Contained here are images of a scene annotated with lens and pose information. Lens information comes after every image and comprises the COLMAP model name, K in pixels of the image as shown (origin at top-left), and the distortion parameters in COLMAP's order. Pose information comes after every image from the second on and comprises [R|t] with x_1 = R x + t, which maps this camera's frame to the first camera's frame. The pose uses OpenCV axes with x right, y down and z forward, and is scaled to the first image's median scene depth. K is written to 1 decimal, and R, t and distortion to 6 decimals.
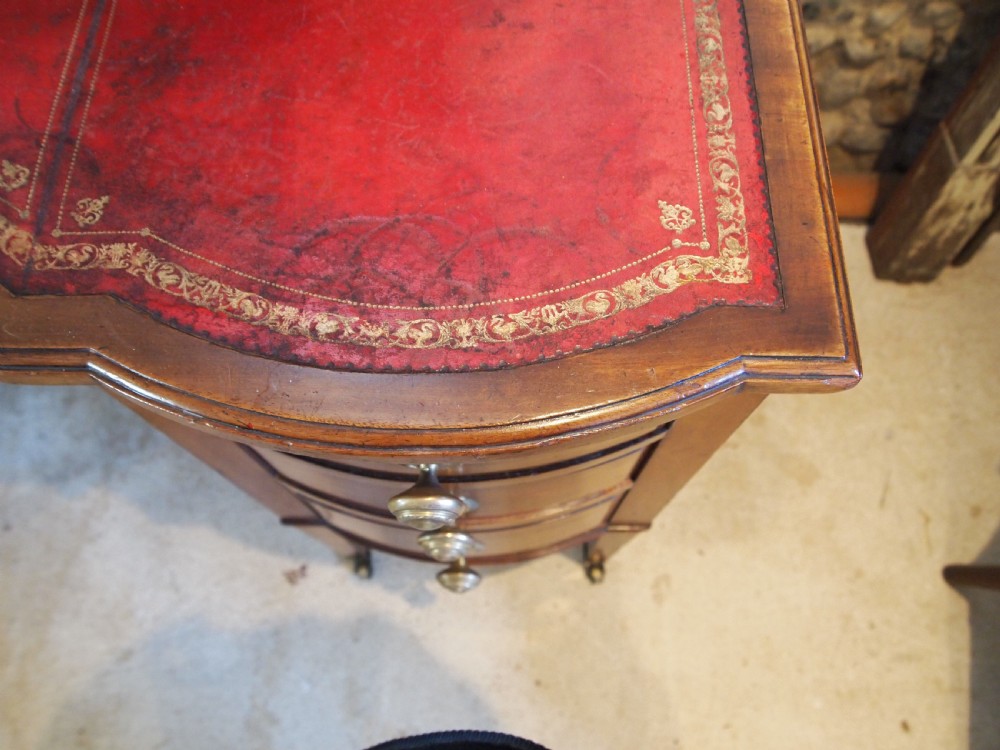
lens RADIAL K [[790.5, 0, 499.7], [0, 790.5, 381.1], [0, 0, 1]] dist [-0.047078, 0.001794]
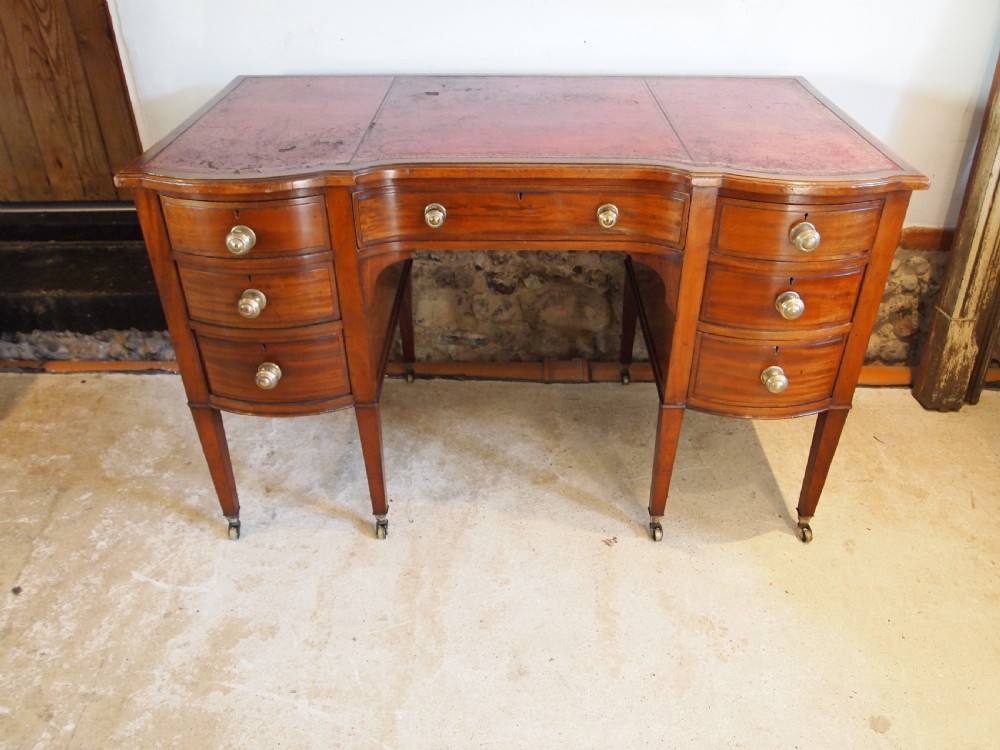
lens RADIAL K [[790.5, 0, 509.9], [0, 790.5, 377.7], [0, 0, 1]] dist [-0.047078, 0.001794]
pose [[0.999937, -0.002267, 0.011035, -0.495925], [0.008191, 0.818790, -0.574035, 0.906845], [-0.007734, 0.574089, 0.818756, -0.450869]]
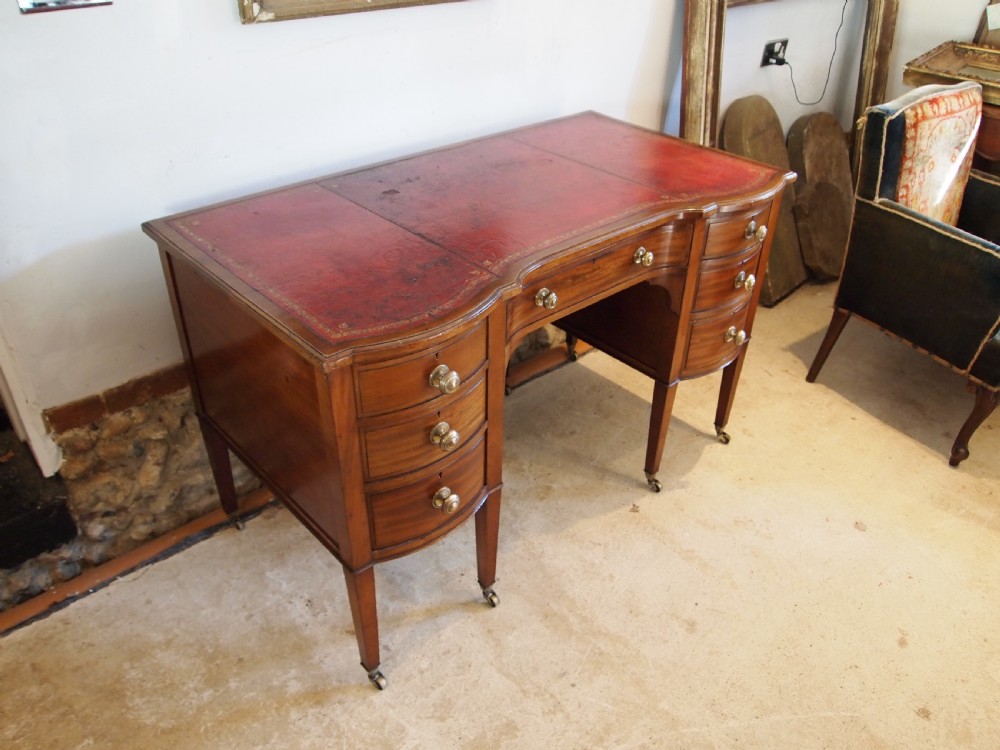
lens RADIAL K [[790.5, 0, 502.5], [0, 790.5, 378.1], [0, 0, 1]] dist [-0.047078, 0.001794]
pose [[0.726768, -0.365435, 0.581606, -1.536099], [0.631139, 0.689413, -0.355491, 0.525657], [-0.271058, 0.625433, 0.731684, -0.496485]]
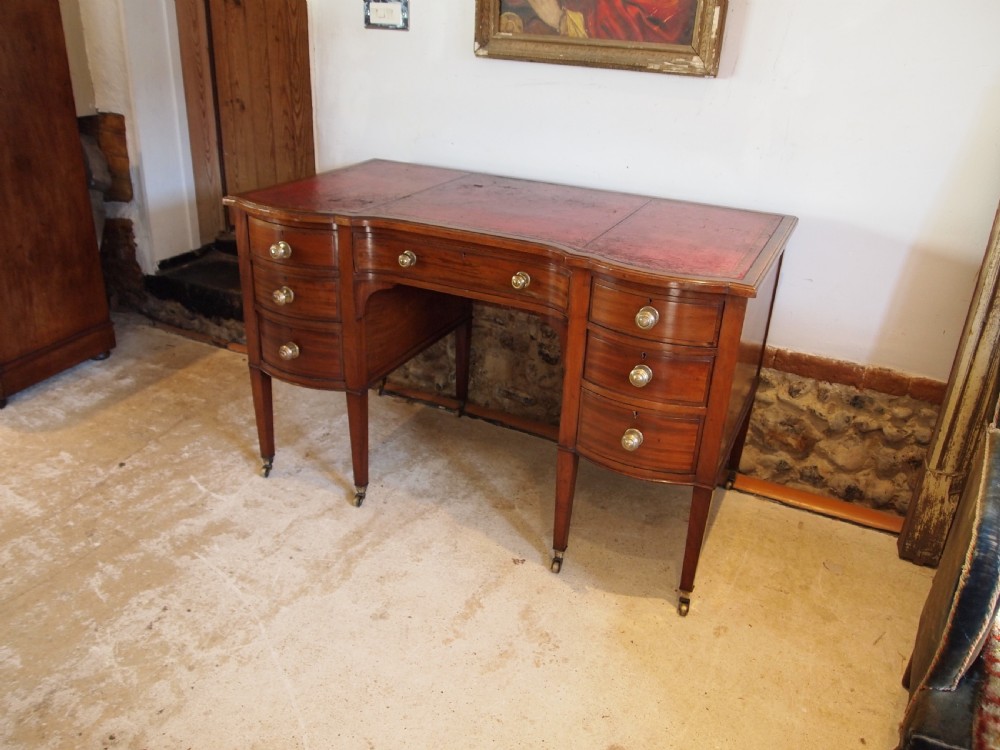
lens RADIAL K [[790.5, 0, 512.5], [0, 790.5, 377.4], [0, 0, 1]] dist [-0.047078, 0.001794]
pose [[0.913972, 0.213617, -0.344997, 0.272584], [-0.393431, 0.674642, -0.624556, 1.150875], [0.099334, 0.706559, 0.700647, -0.586768]]
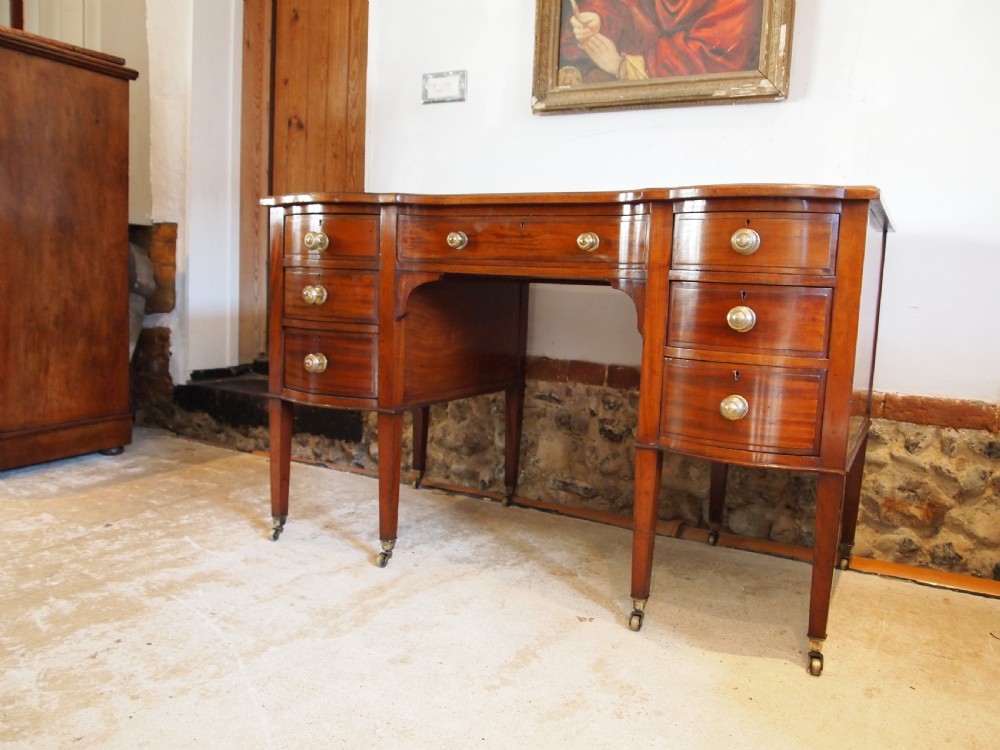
lens RADIAL K [[790.5, 0, 512.1], [0, 790.5, 380.9], [0, 0, 1]] dist [-0.047078, 0.001794]
pose [[0.891392, 0.093605, -0.443462, 0.205956], [-0.436863, 0.438036, -0.785669, 1.260761], [0.120710, 0.894071, 0.431354, 0.025230]]
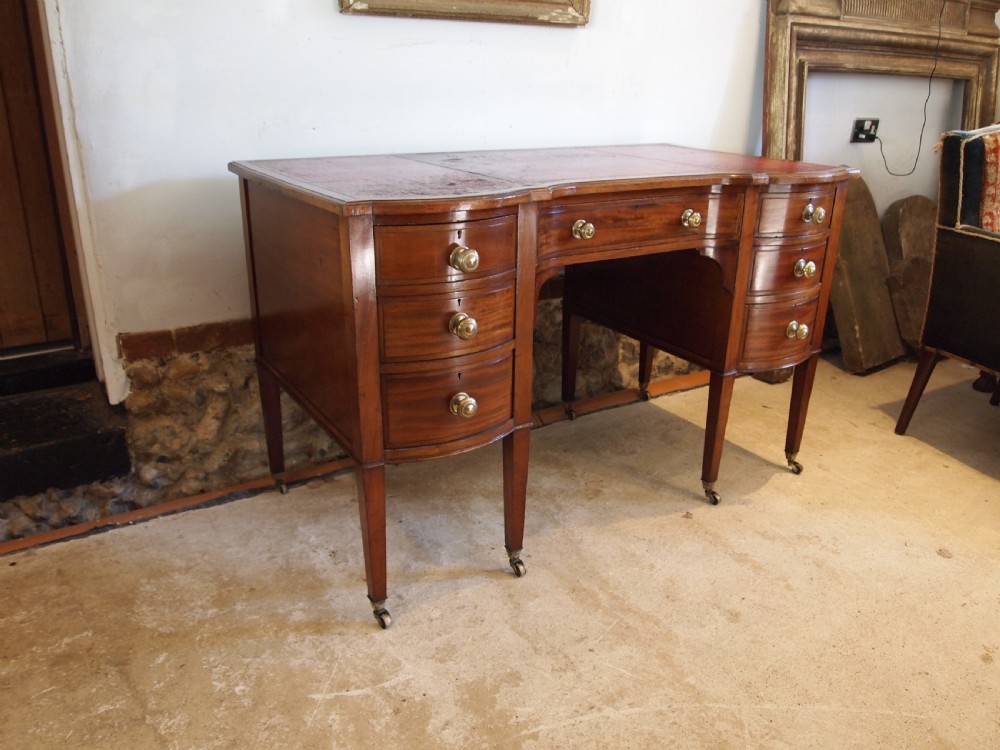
lens RADIAL K [[790.5, 0, 503.7], [0, 790.5, 377.1], [0, 0, 1]] dist [-0.047078, 0.001794]
pose [[0.832748, -0.182642, 0.522659, -1.530261], [0.508212, 0.626704, -0.590730, 0.923187], [-0.219660, 0.757551, 0.614707, -0.222219]]
